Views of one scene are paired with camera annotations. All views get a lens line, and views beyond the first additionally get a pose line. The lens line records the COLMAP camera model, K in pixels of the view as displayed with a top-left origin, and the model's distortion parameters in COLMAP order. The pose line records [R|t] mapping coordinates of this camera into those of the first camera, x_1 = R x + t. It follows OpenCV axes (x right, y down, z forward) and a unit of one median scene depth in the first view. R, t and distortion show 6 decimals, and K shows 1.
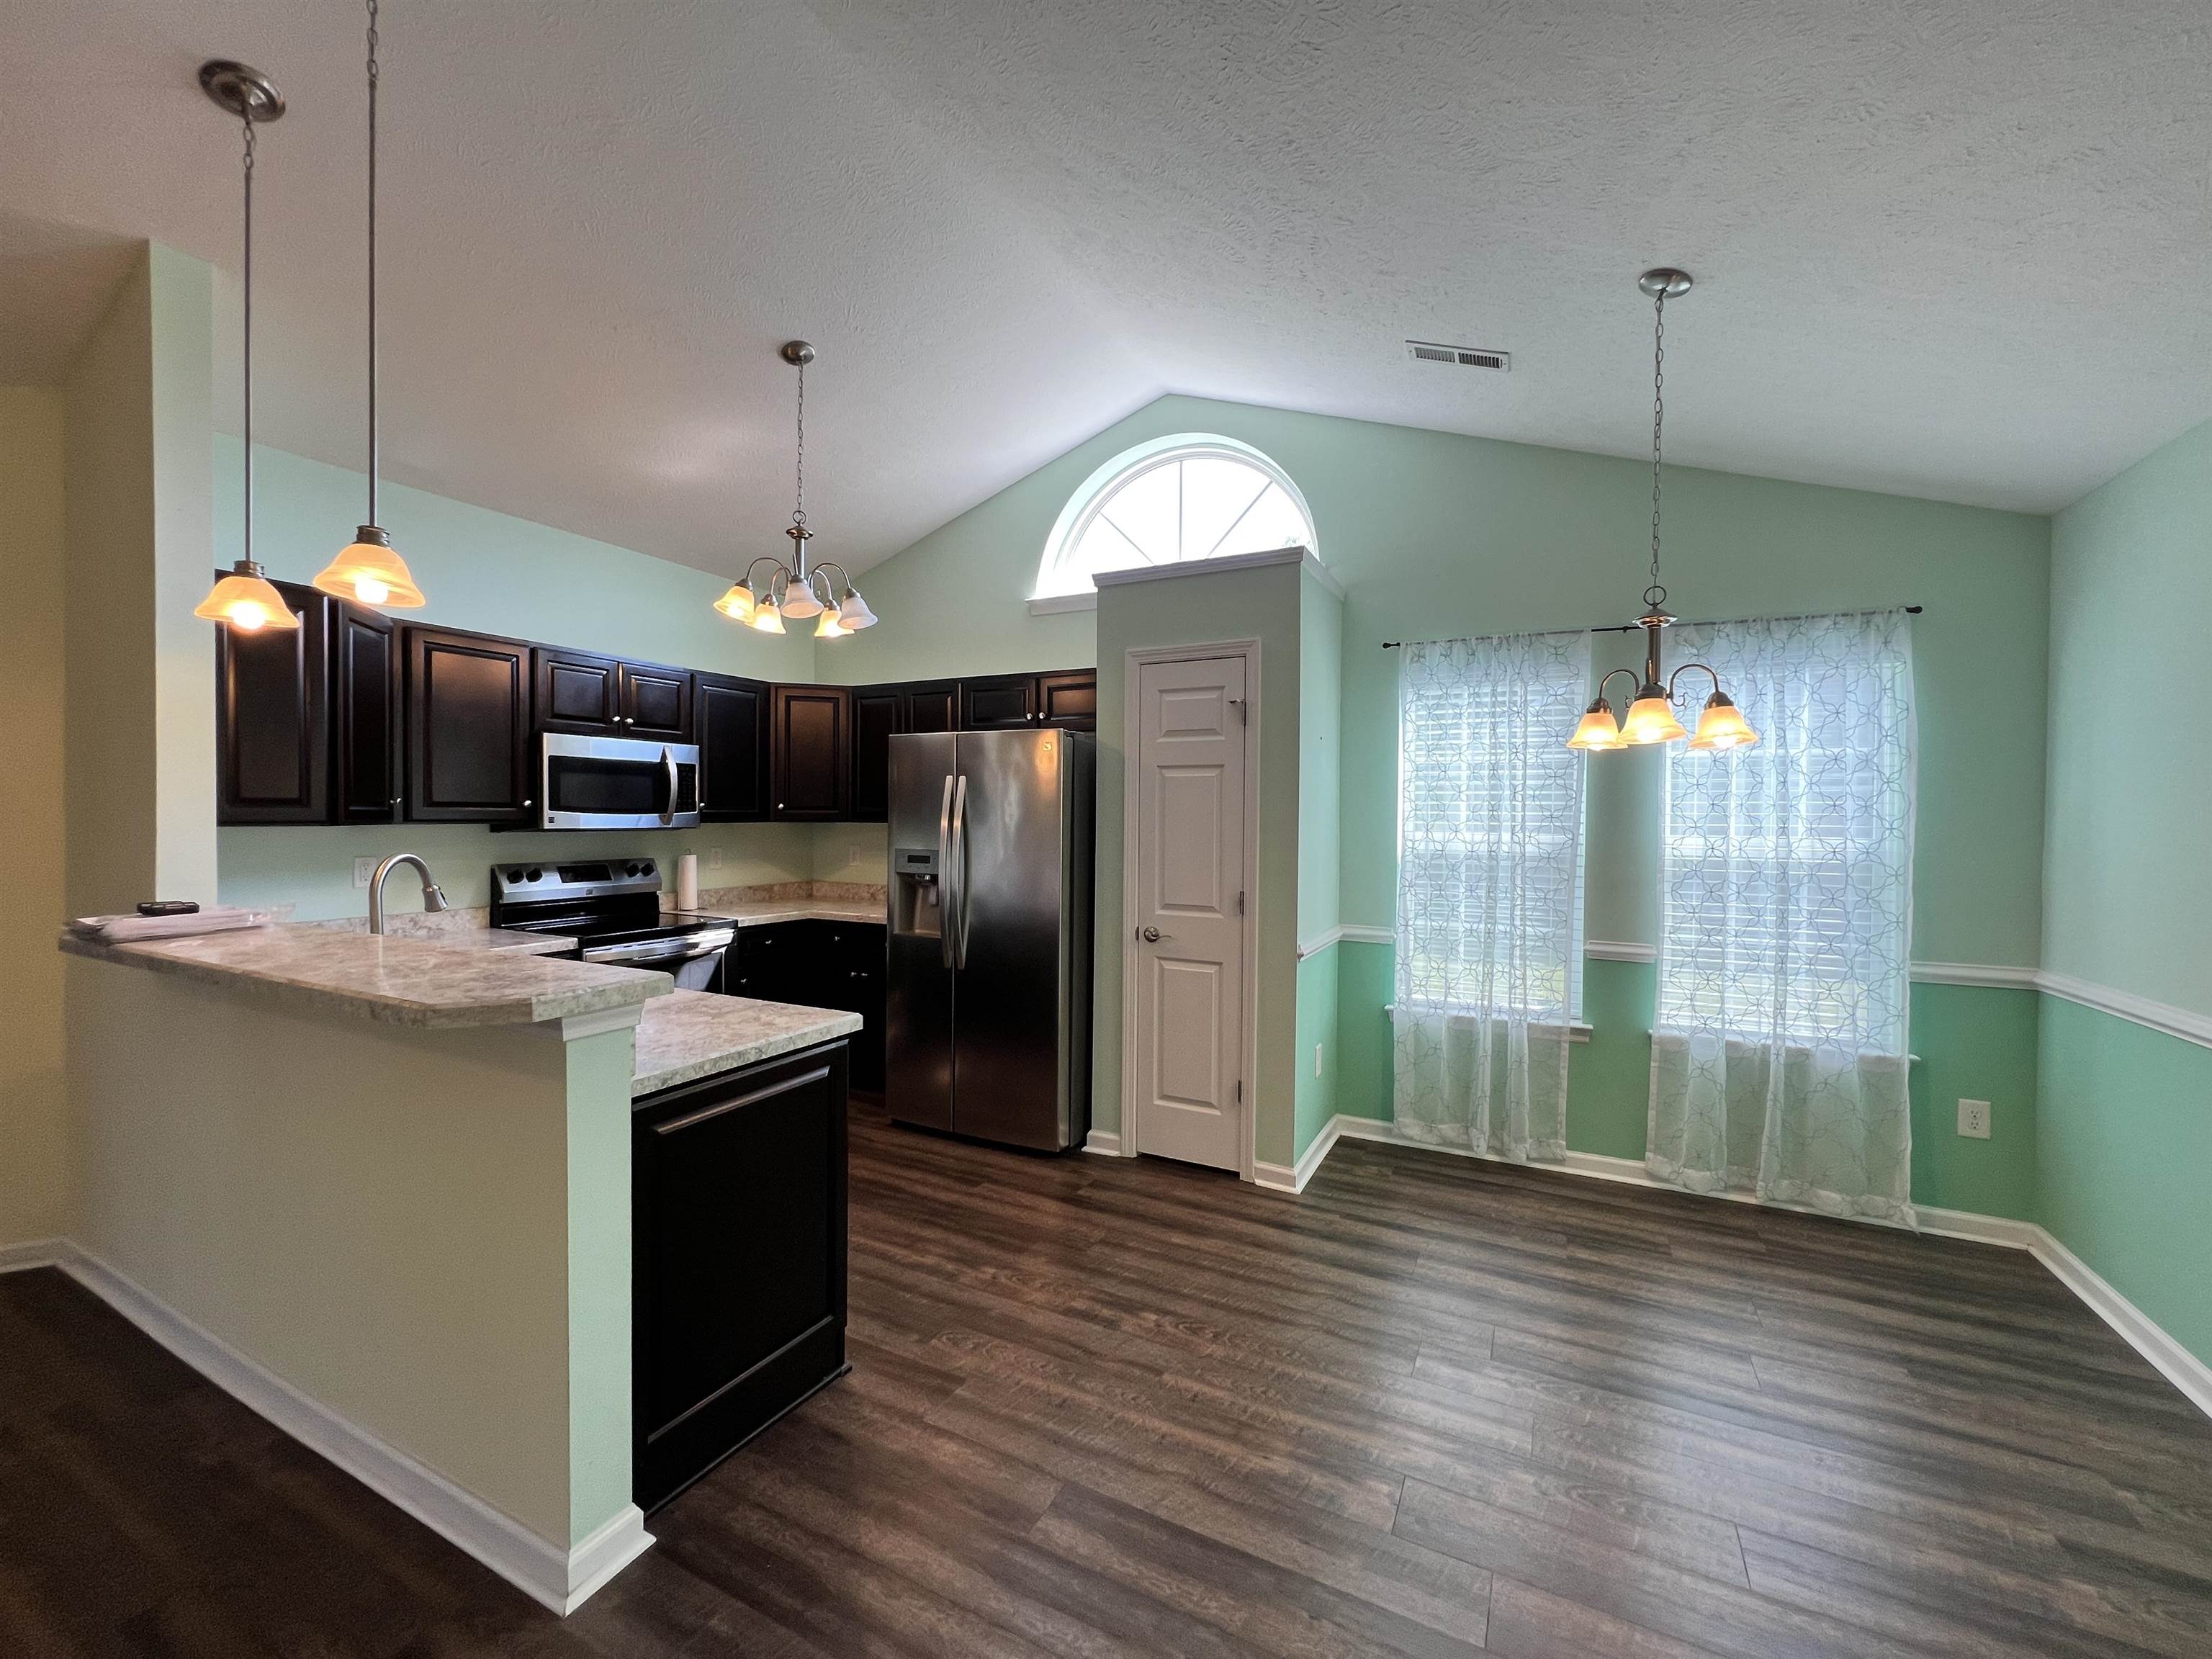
lens RADIAL K [[893.1, 0, 1107.5], [0, 893.1, 821.6], [0, 0, 1]] dist [-0.005848, 0.000314]
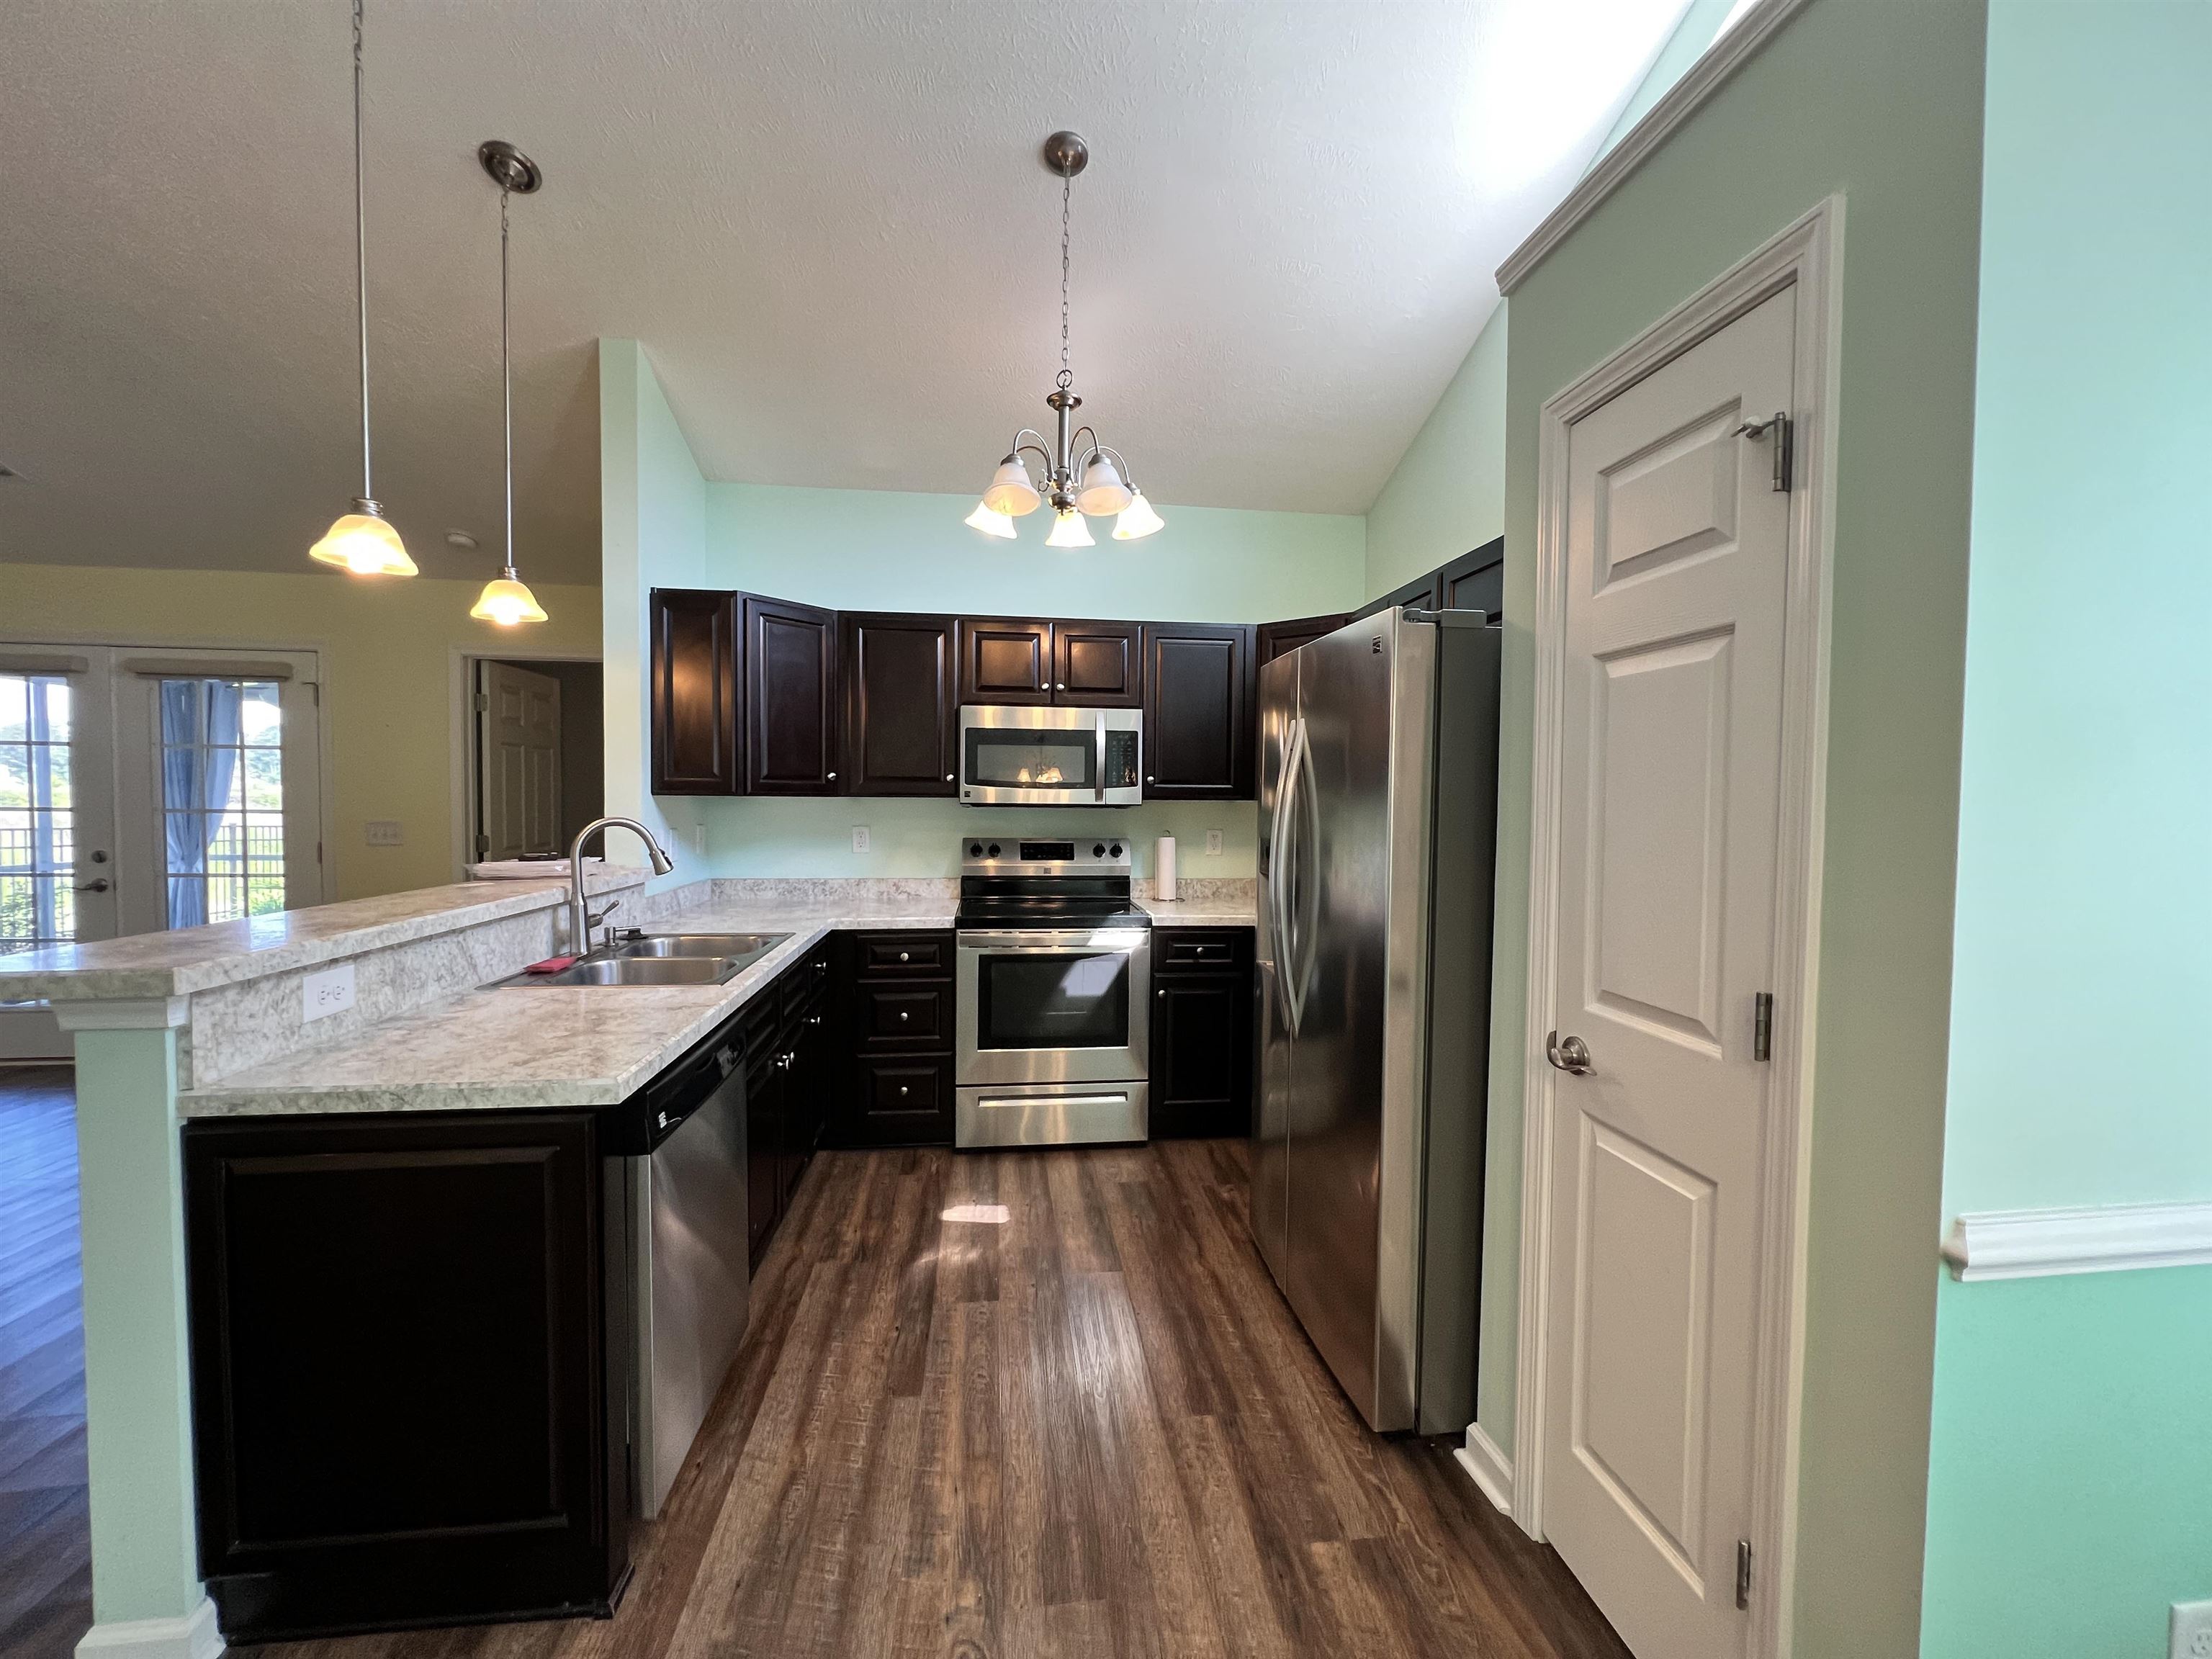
lens RADIAL K [[893.1, 0, 1109.7], [0, 893.1, 824.2], [0, 0, 1]] dist [-0.005848, 0.000314]
pose [[0.557774, 0.022149, -0.829697, 0.276868], [-0.010335, 0.999752, 0.019741, 0.010417], [0.829928, -0.002436, 0.557865, 0.584634]]
